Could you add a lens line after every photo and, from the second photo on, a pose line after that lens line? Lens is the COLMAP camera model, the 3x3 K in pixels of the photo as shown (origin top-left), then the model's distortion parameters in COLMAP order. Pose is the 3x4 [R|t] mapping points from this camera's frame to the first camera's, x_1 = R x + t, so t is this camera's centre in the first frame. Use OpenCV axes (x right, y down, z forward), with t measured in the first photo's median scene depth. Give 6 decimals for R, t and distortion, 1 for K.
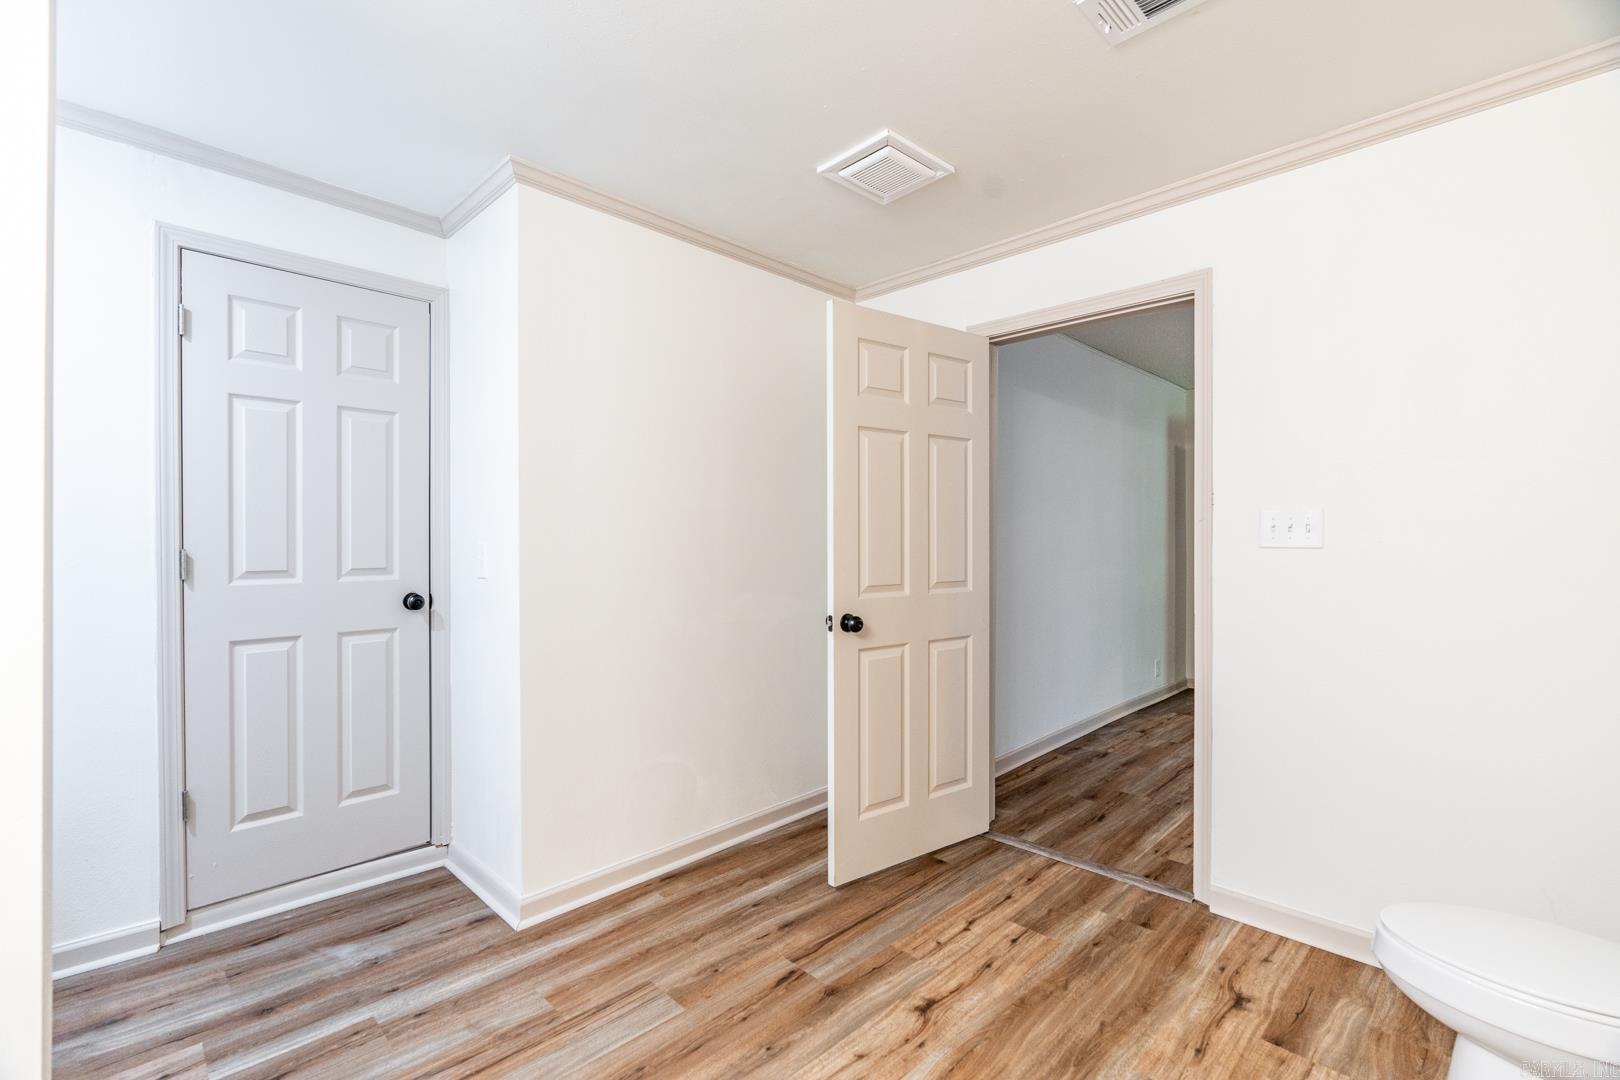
lens RADIAL K [[724.4, 0, 805.3], [0, 724.4, 545.4], [0, 0, 1]] dist [-0.006869, 0.001575]
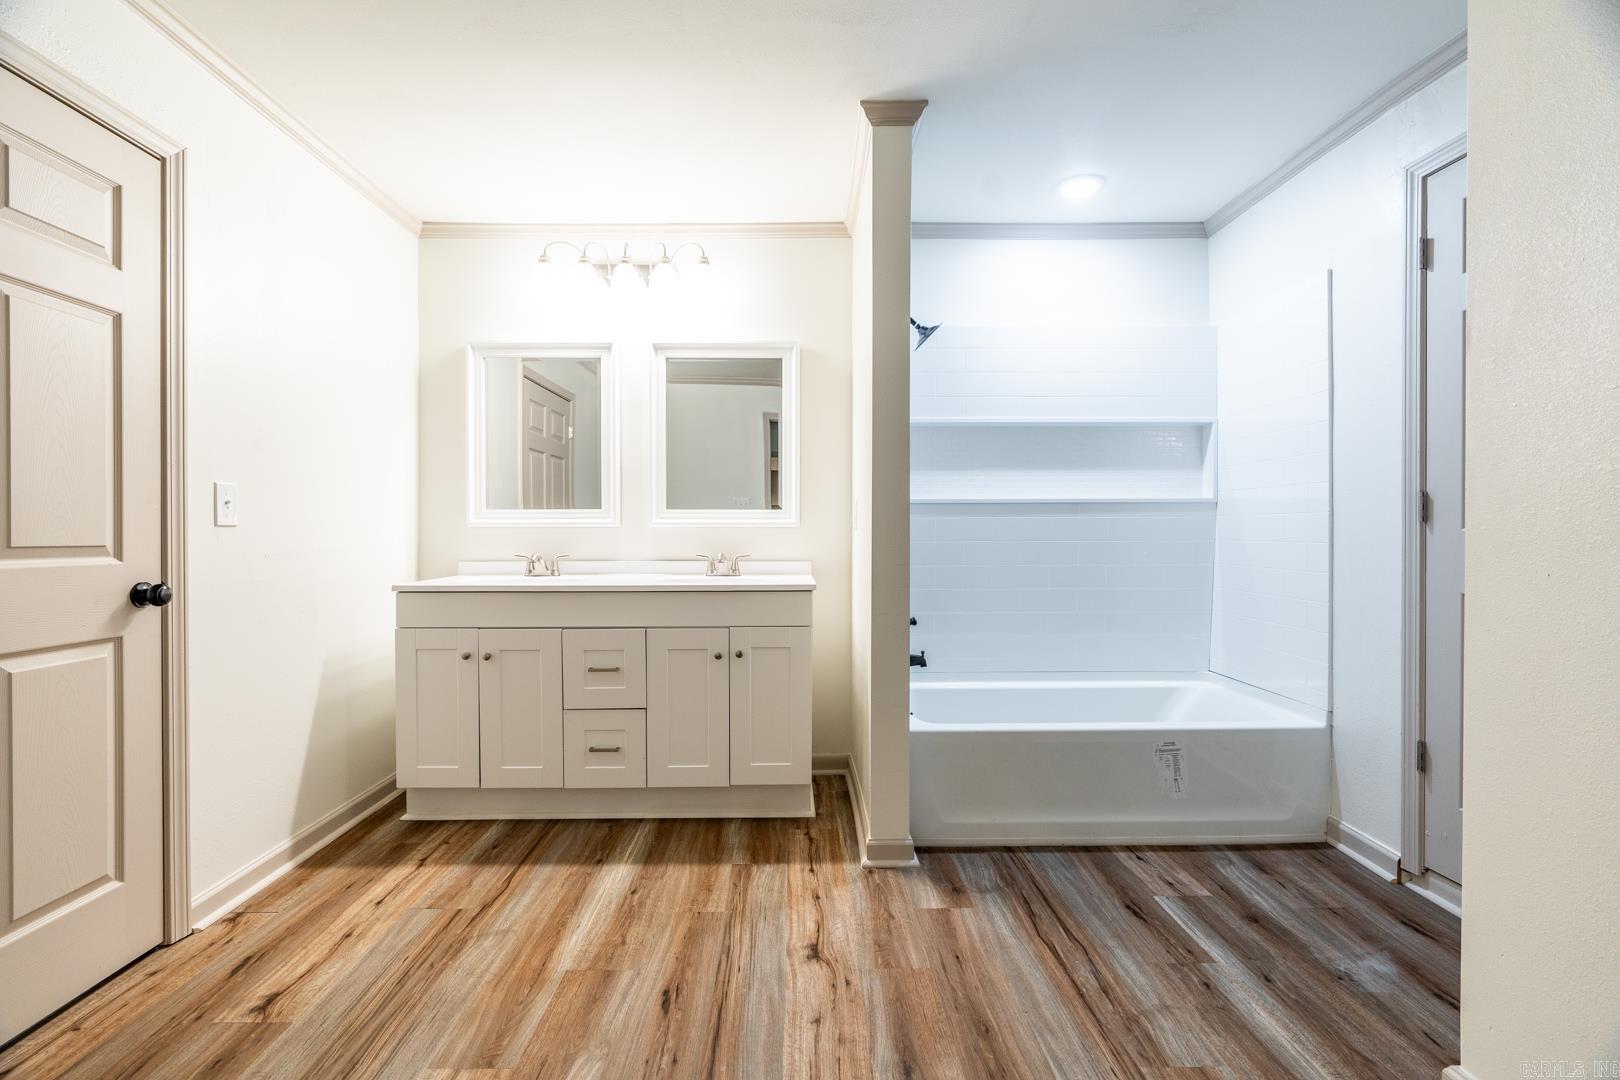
lens RADIAL K [[724.4, 0, 800.5], [0, 724.4, 535.9], [0, 0, 1]] dist [-0.006869, 0.001575]
pose [[-0.702296, 0.004812, -0.711869, 0.435903], [-0.002247, 0.999957, 0.008976, 0.063706], [0.711882, 0.007904, -0.702255, 1.152367]]
